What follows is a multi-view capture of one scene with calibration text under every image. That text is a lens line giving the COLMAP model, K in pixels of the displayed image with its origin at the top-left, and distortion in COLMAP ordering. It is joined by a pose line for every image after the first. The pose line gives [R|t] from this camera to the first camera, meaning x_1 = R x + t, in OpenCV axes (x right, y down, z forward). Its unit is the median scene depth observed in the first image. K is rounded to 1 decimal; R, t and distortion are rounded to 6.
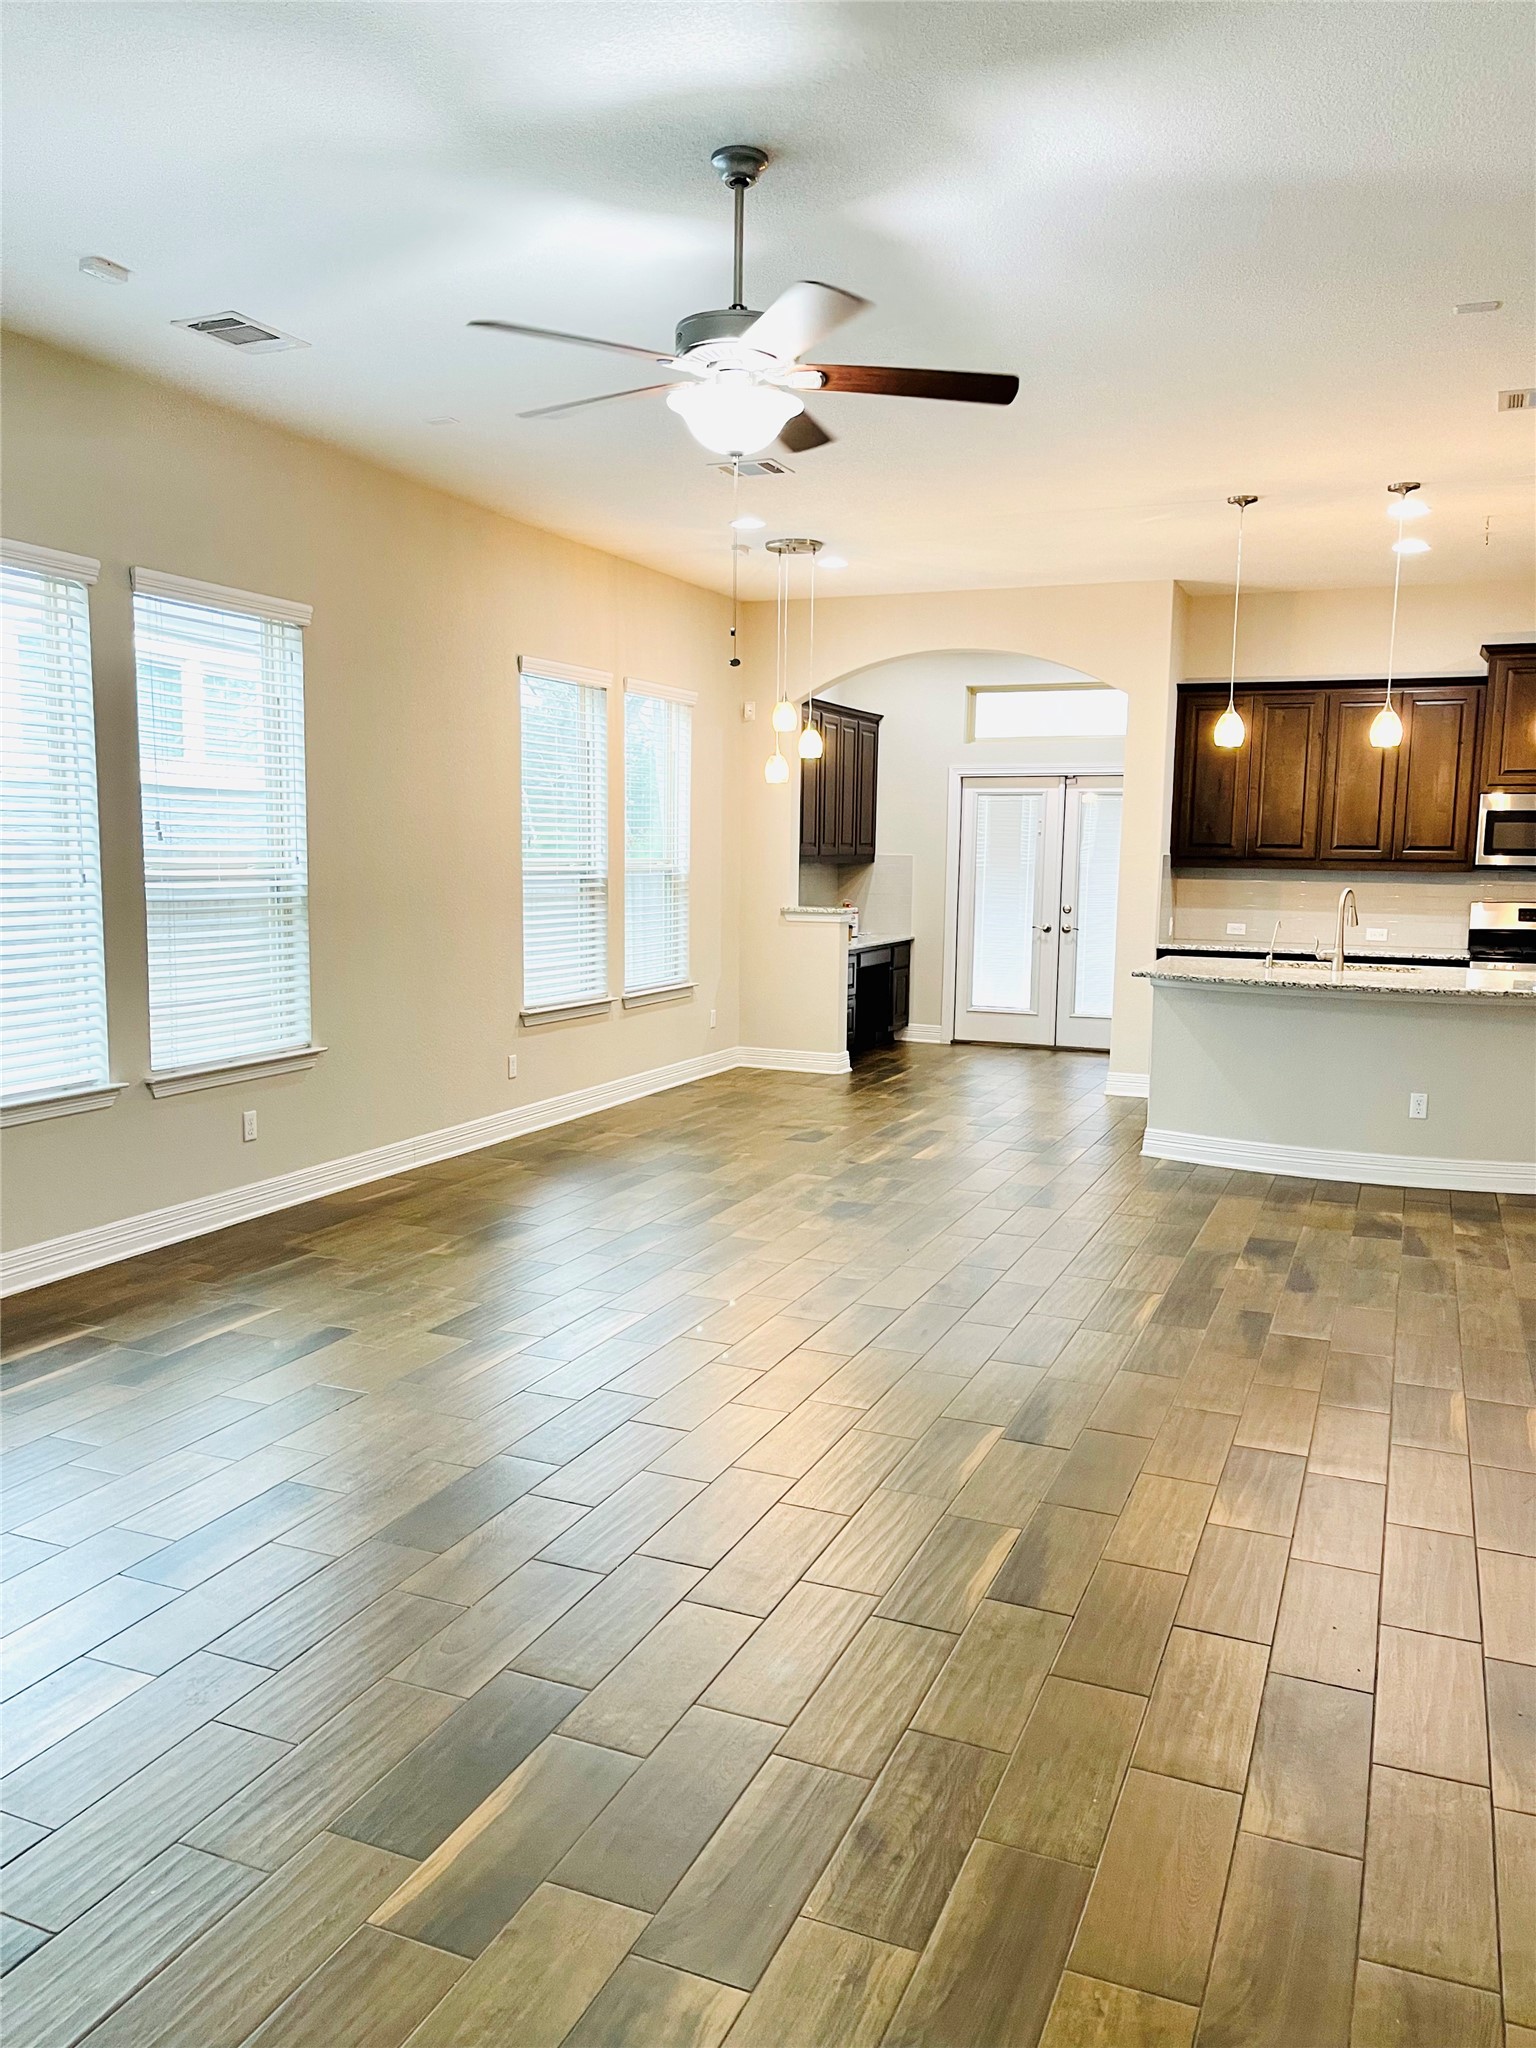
lens RADIAL K [[1506.9, 0, 766.5], [0, 1506.9, 1019.3], [0, 0, 1]] dist [0.034489, -0.035183]
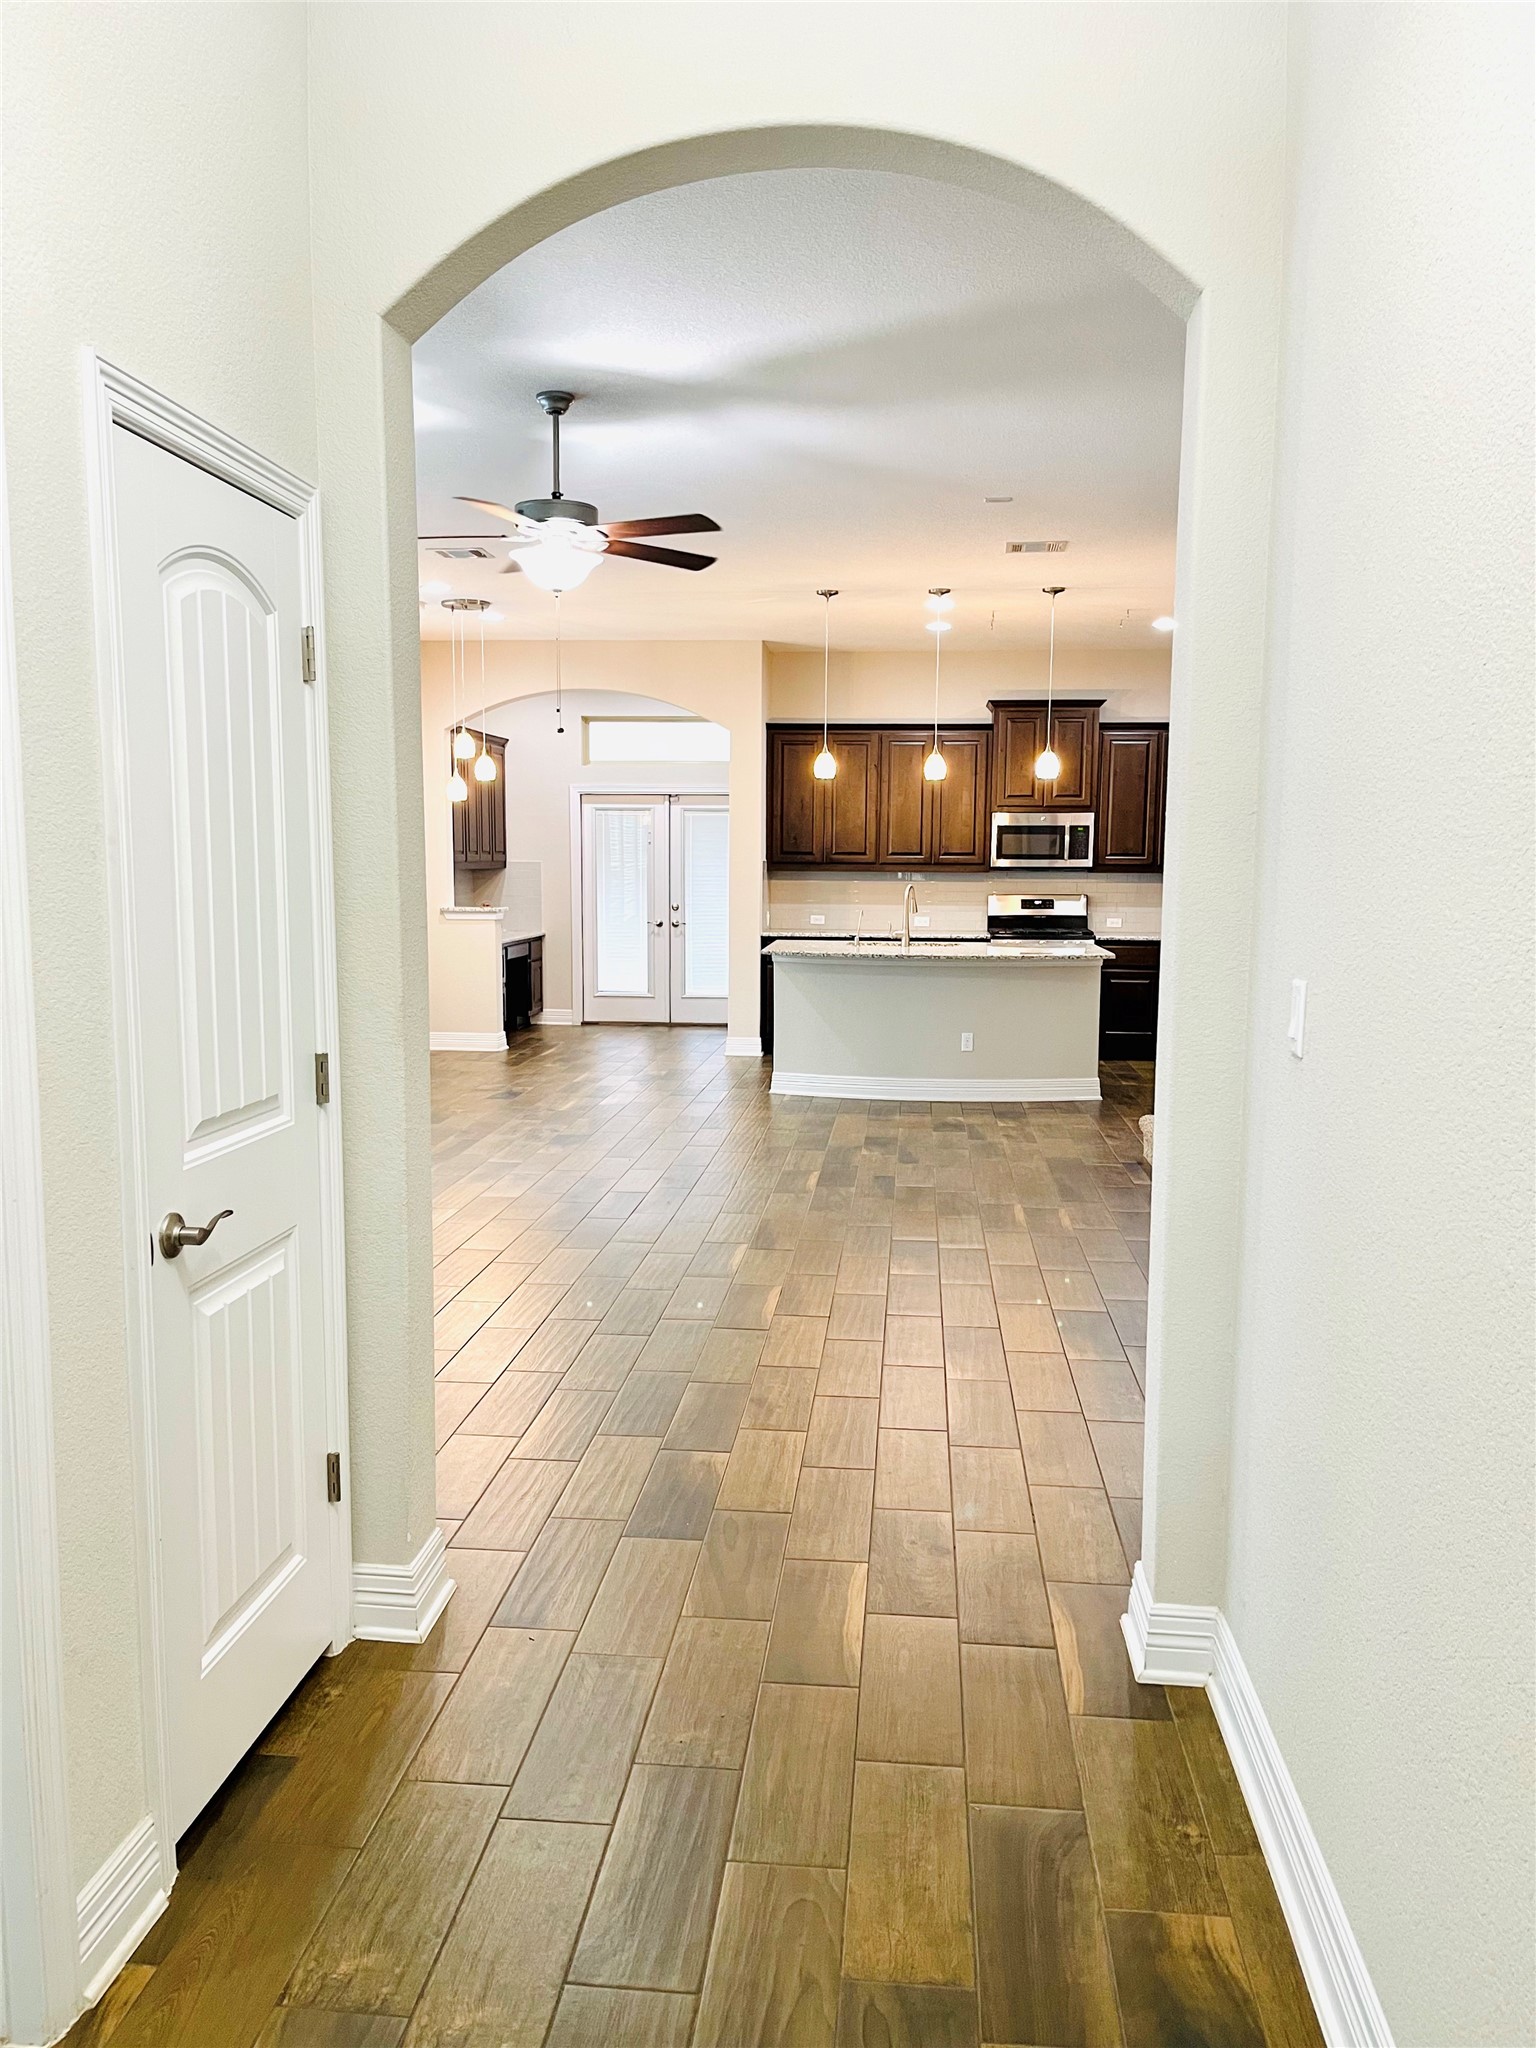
lens RADIAL K [[1506.9, 0, 769.2], [0, 1506.9, 1005.5], [0, 0, 1]] dist [0.034489, -0.035183]
pose [[0.952580, -0.036856, 0.302046, -0.154660], [0.040989, 0.999133, -0.007356, 0.027653], [-0.301513, 0.019388, 0.953265, -0.252141]]
